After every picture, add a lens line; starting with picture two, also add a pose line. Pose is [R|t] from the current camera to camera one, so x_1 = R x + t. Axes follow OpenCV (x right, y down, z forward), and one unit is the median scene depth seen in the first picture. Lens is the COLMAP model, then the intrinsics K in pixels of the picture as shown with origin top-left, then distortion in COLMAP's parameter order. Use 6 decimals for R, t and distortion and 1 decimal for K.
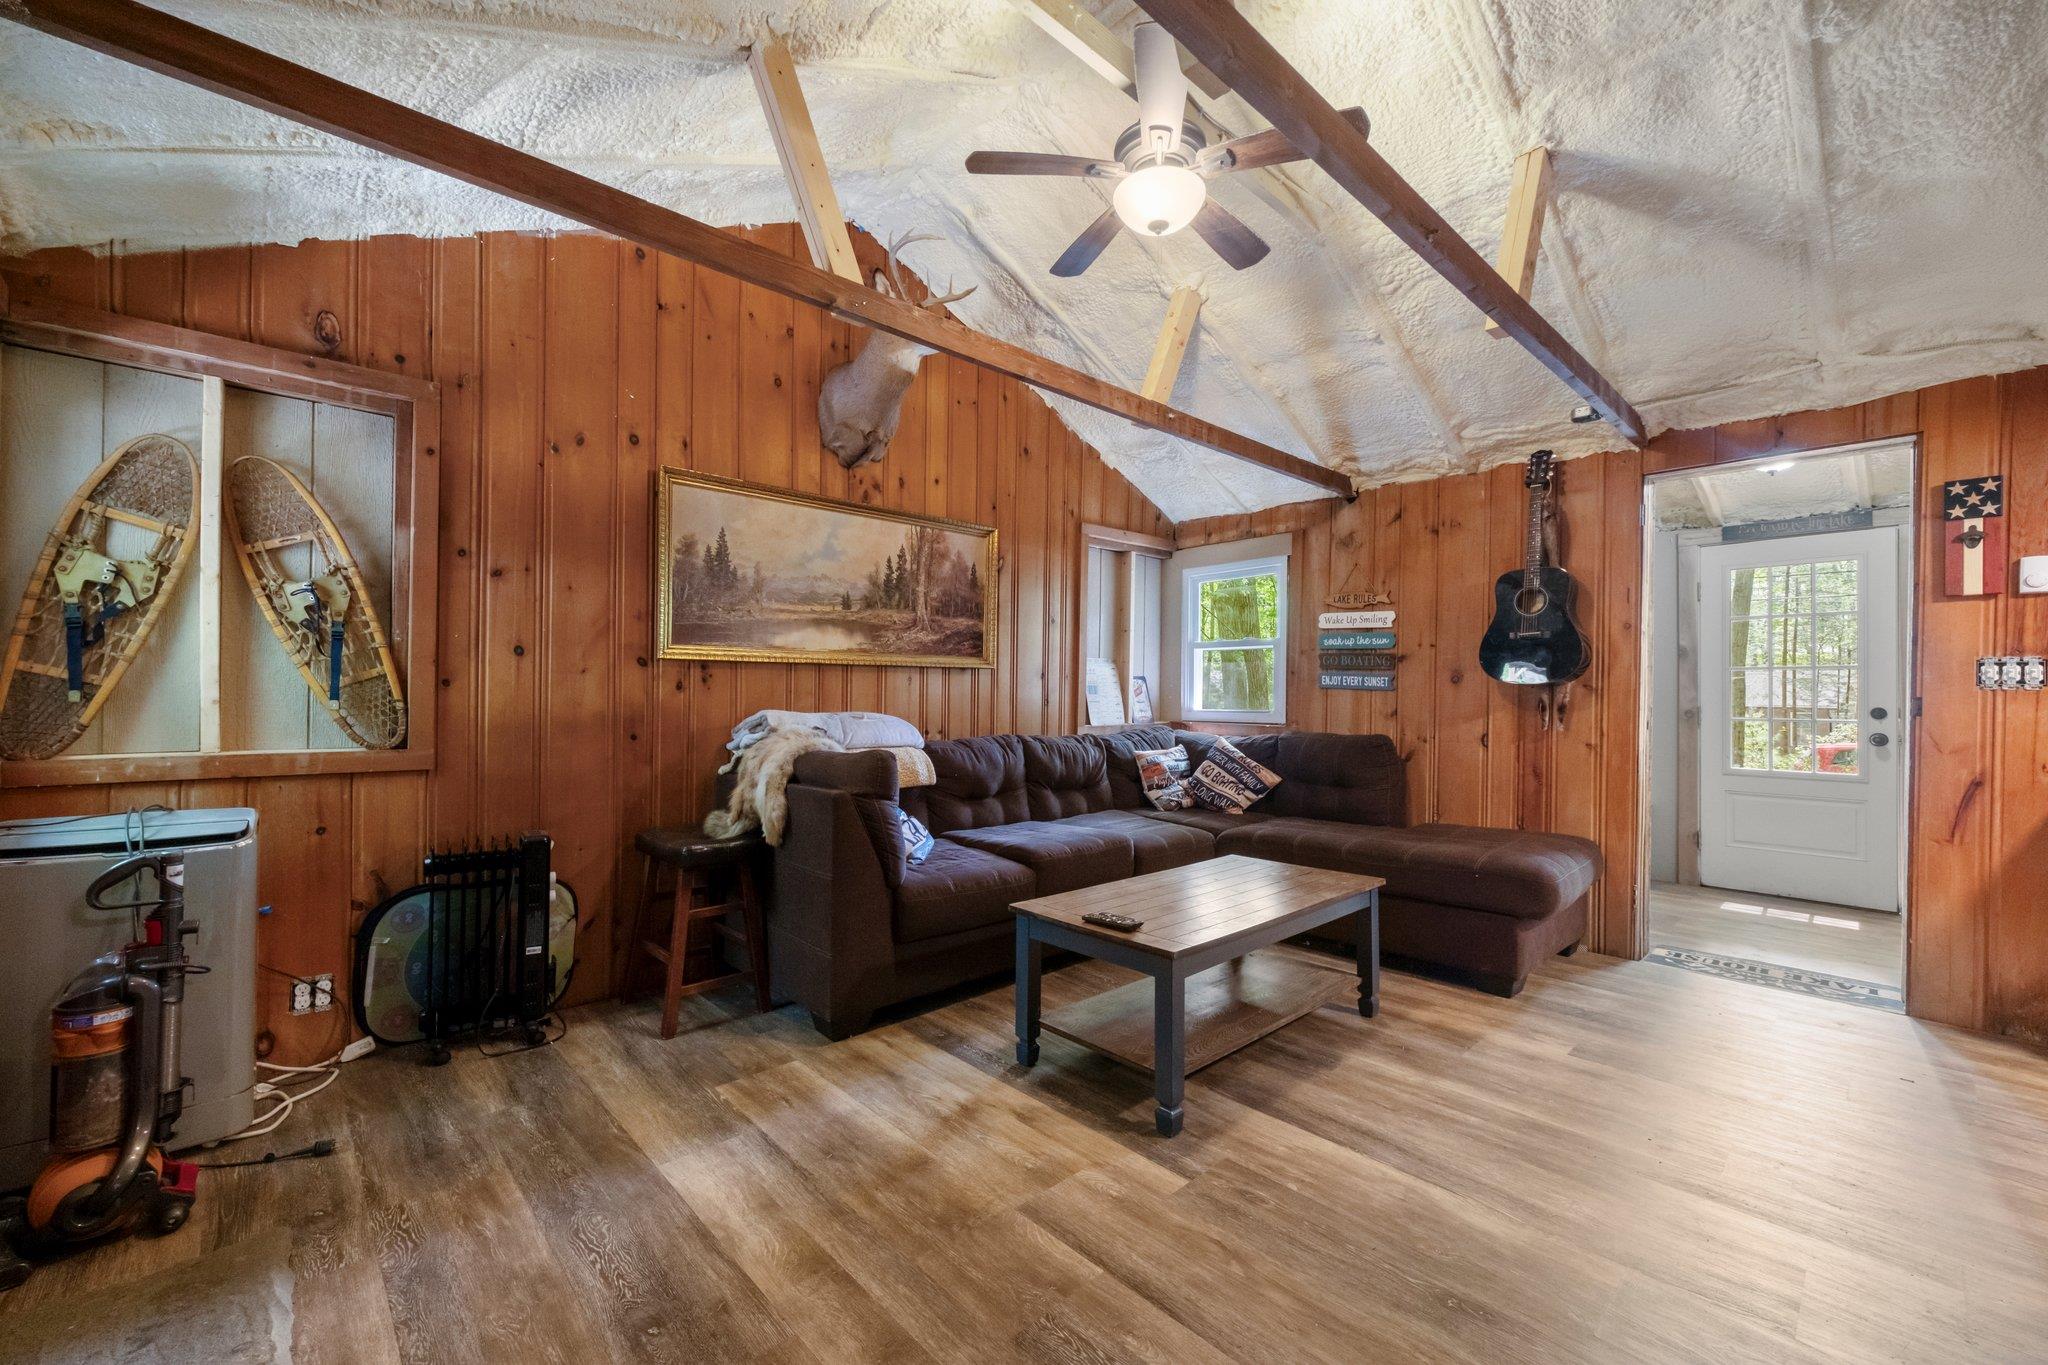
lens RADIAL K [[812.3, 0, 1012.8], [0, 812.3, 689.8], [0, 0, 1]] dist [0.005574, -0.000625]
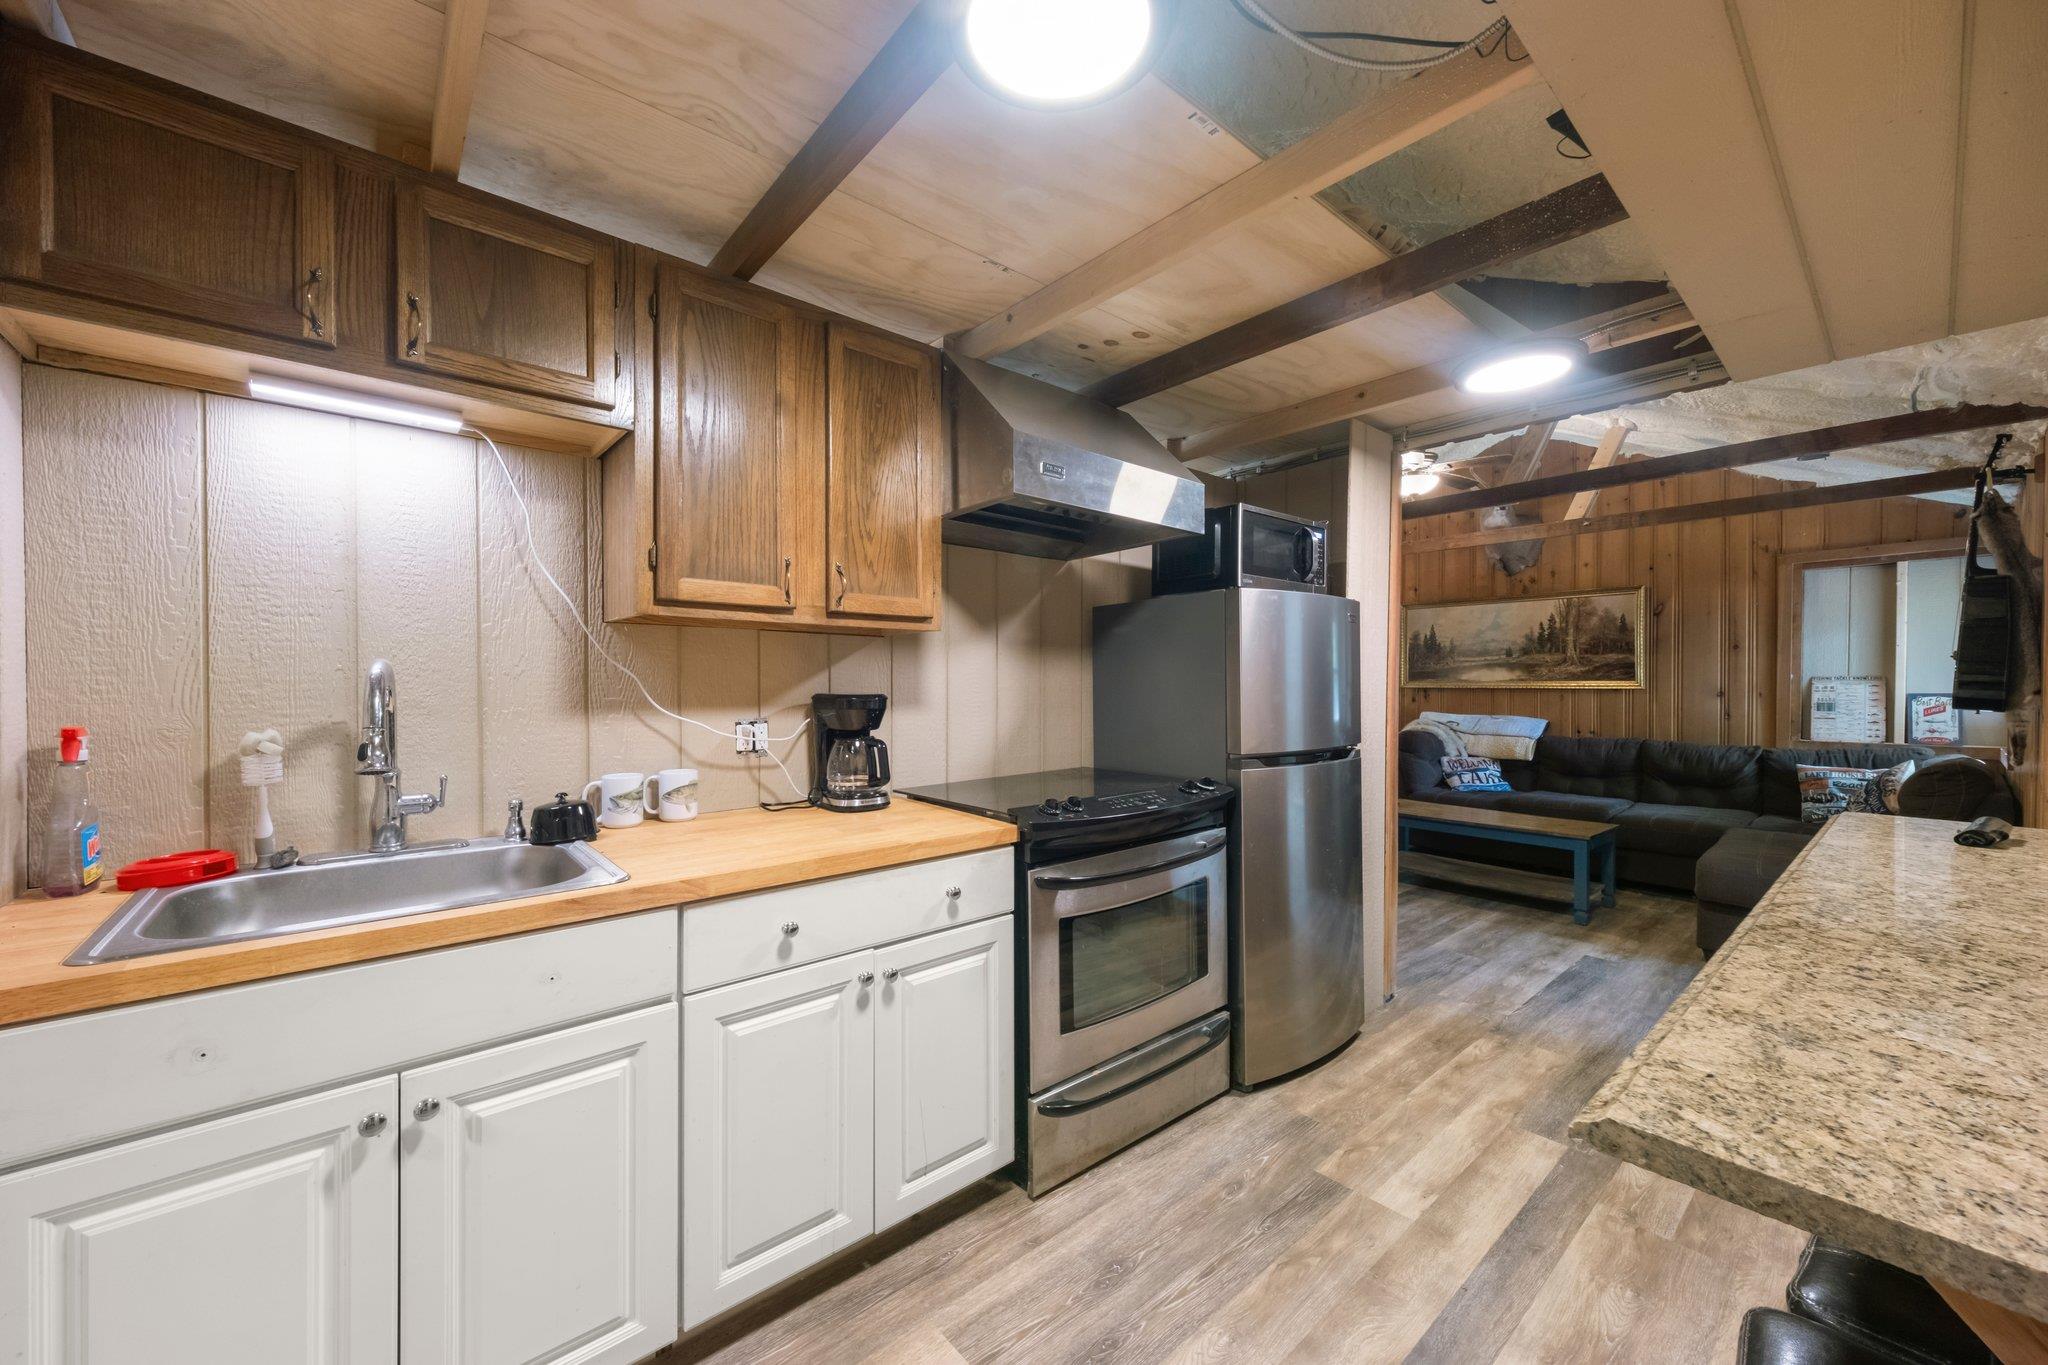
lens RADIAL K [[767.3, 0, 1027.4], [0, 767.3, 692.2], [0, 0, 1]] dist [0.006831, 0.000007]
pose [[-0.034468, -0.001621, -0.999404, 1.451645], [-0.006922, 0.999975, -0.001383, -0.013186], [0.999382, 0.006870, -0.034478, 0.023470]]
